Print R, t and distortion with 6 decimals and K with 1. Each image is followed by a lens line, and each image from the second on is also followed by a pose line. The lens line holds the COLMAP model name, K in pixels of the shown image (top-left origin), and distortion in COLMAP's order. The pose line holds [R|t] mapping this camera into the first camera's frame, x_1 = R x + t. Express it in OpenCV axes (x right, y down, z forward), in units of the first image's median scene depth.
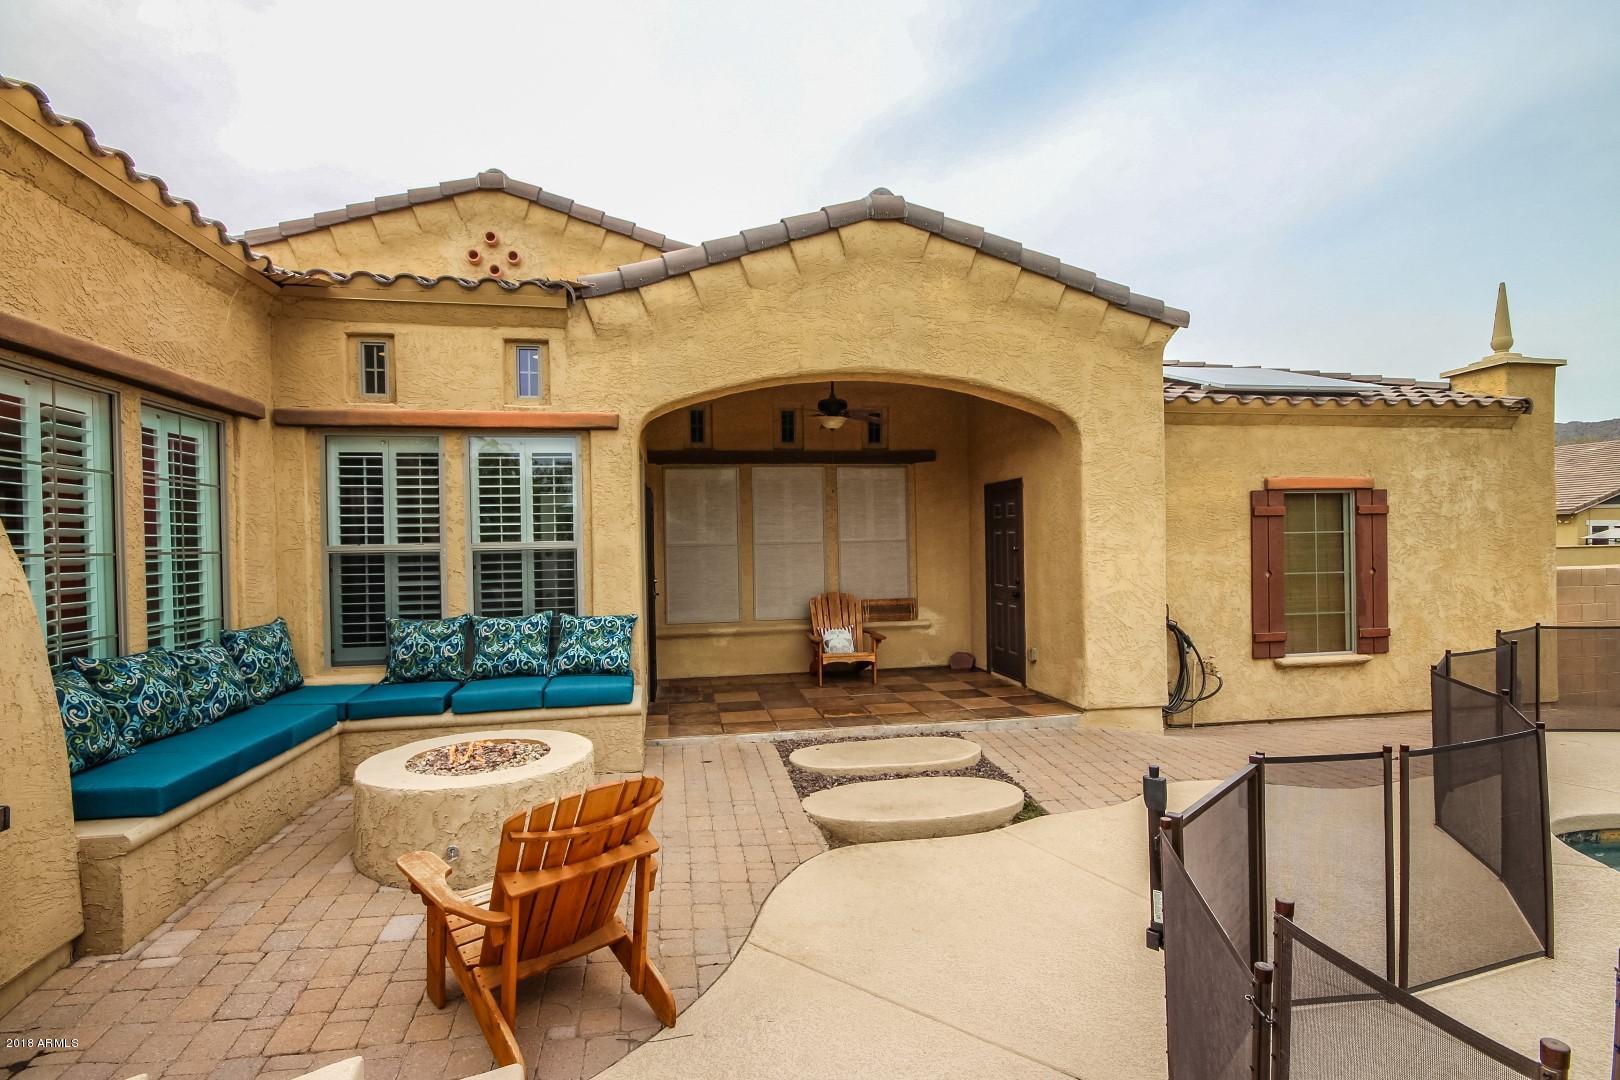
lens RADIAL K [[785.7, 0, 812.9], [0, 785.7, 554.1], [0, 0, 1]] dist [0.002509, -0.001327]
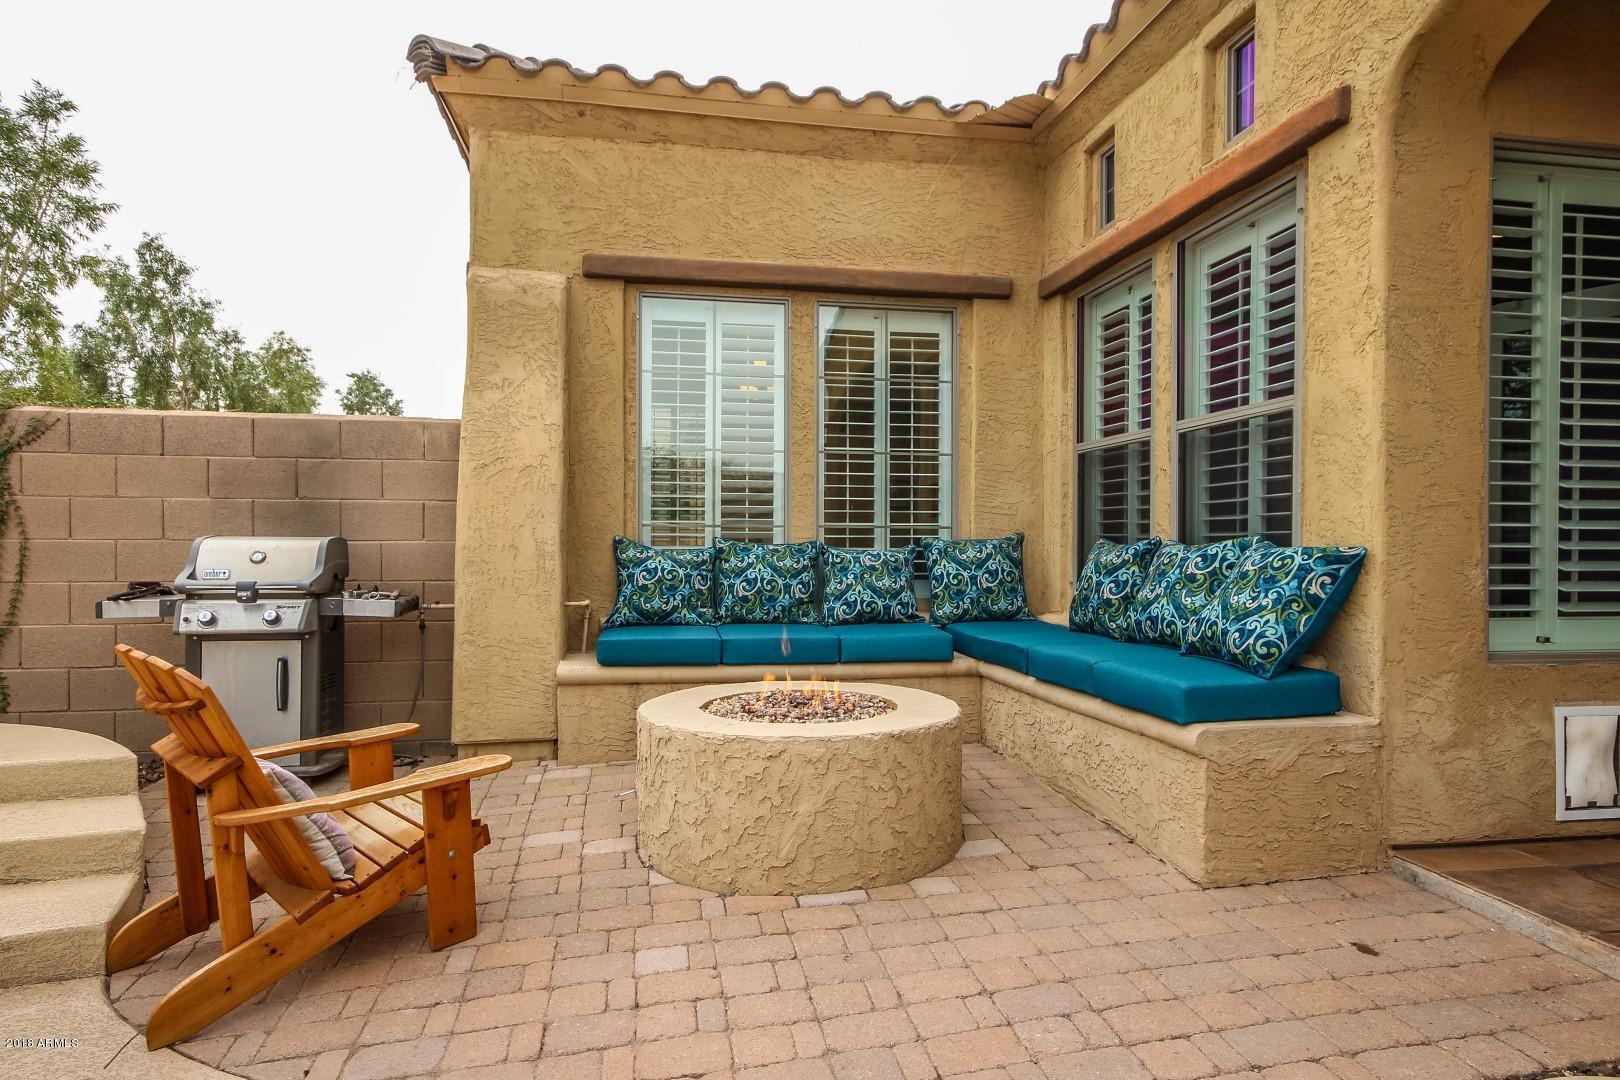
lens RADIAL K [[950.4, 0, 810.0], [0, 950.4, 540.0], [0, 0, 1]] dist [0.032305, 0.000555]
pose [[0.003600, 0.013087, -0.999908, 0.348456], [-0.017445, 0.999763, 0.013022, 0.085891], [0.999841, 0.017397, 0.003828, 0.847264]]
